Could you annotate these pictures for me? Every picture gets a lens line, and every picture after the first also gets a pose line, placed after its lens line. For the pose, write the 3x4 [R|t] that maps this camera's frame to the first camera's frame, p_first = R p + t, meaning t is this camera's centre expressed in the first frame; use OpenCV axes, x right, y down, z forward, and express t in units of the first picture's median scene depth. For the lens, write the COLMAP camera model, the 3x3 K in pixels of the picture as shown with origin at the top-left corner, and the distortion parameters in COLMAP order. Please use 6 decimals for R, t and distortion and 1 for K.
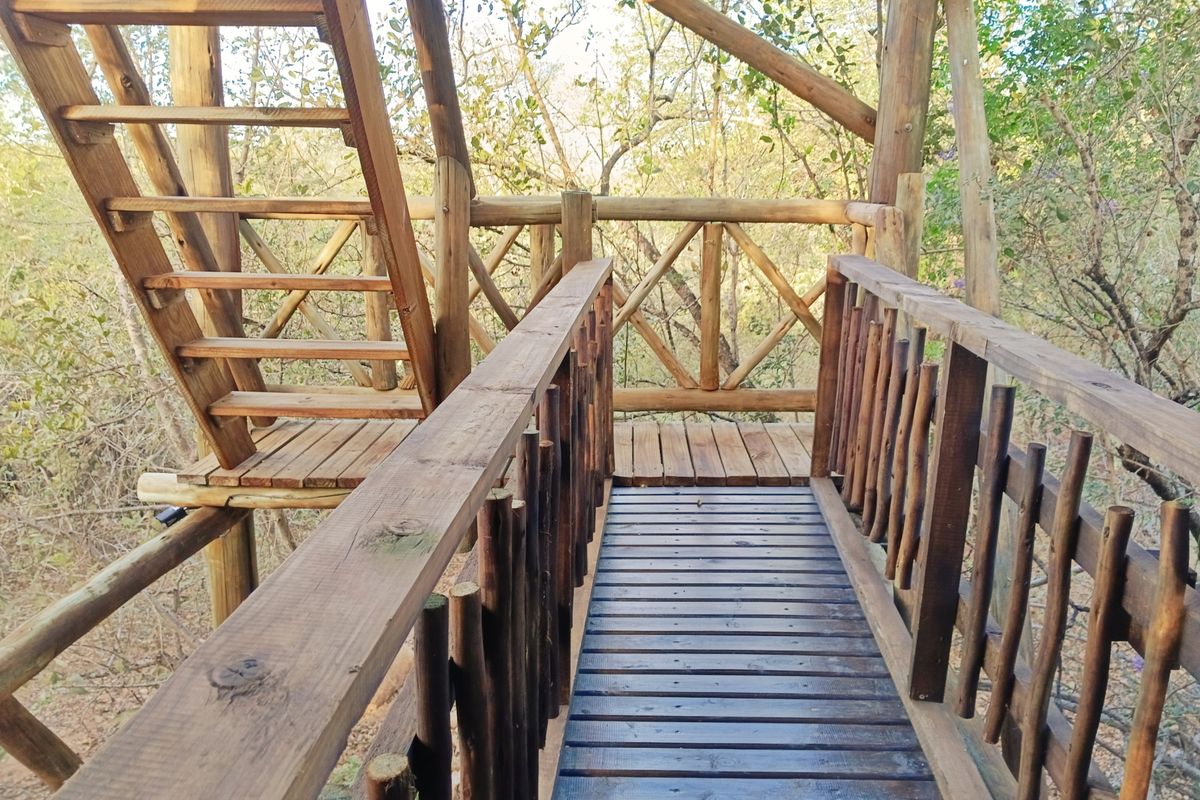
lens RADIAL K [[832.6, 0, 600.0], [0, 832.6, 400.0], [0, 0, 1]] dist [0.038474, -0.001244]
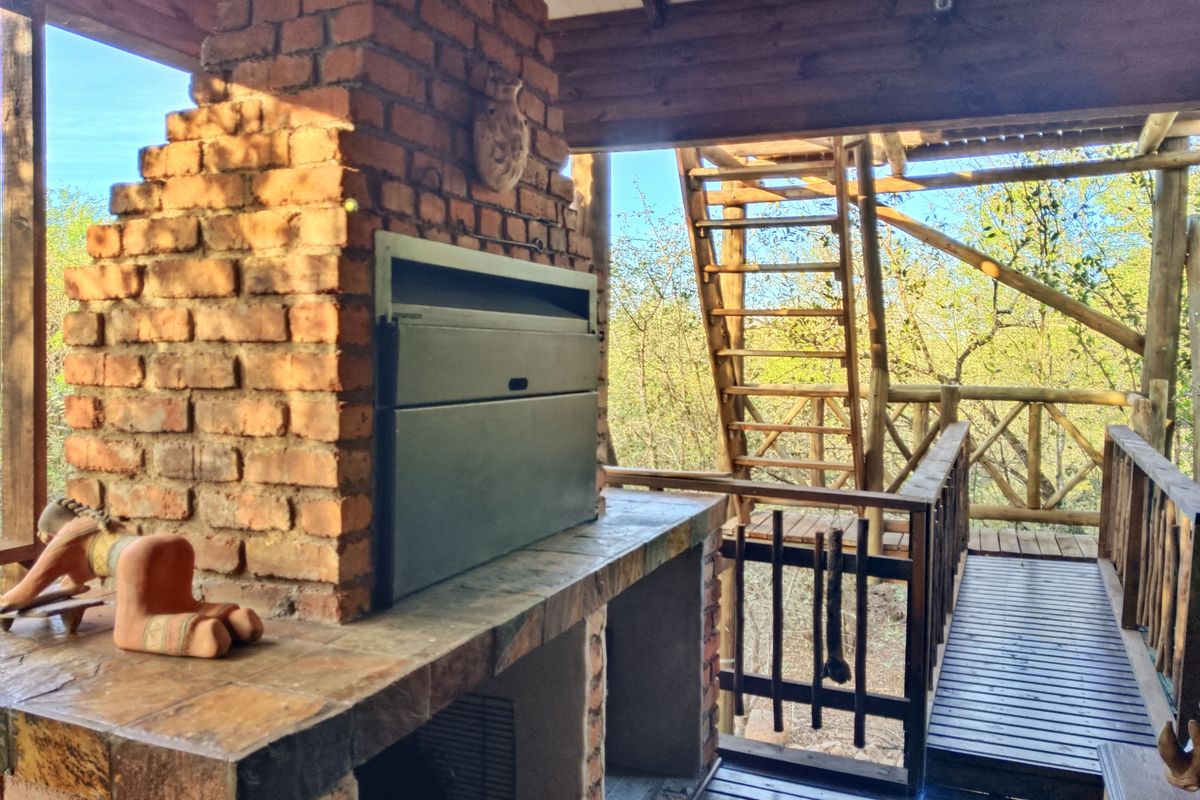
lens RADIAL K [[901.0, 0, 600.0], [0, 901.0, 400.0], [0, 0, 1]] dist [-0.003936, -0.003969]
pose [[0.938711, 0.023085, -0.343931, -0.055566], [-0.088663, 0.980355, -0.176190, 0.161351], [0.333108, 0.195885, 0.922317, -0.874265]]
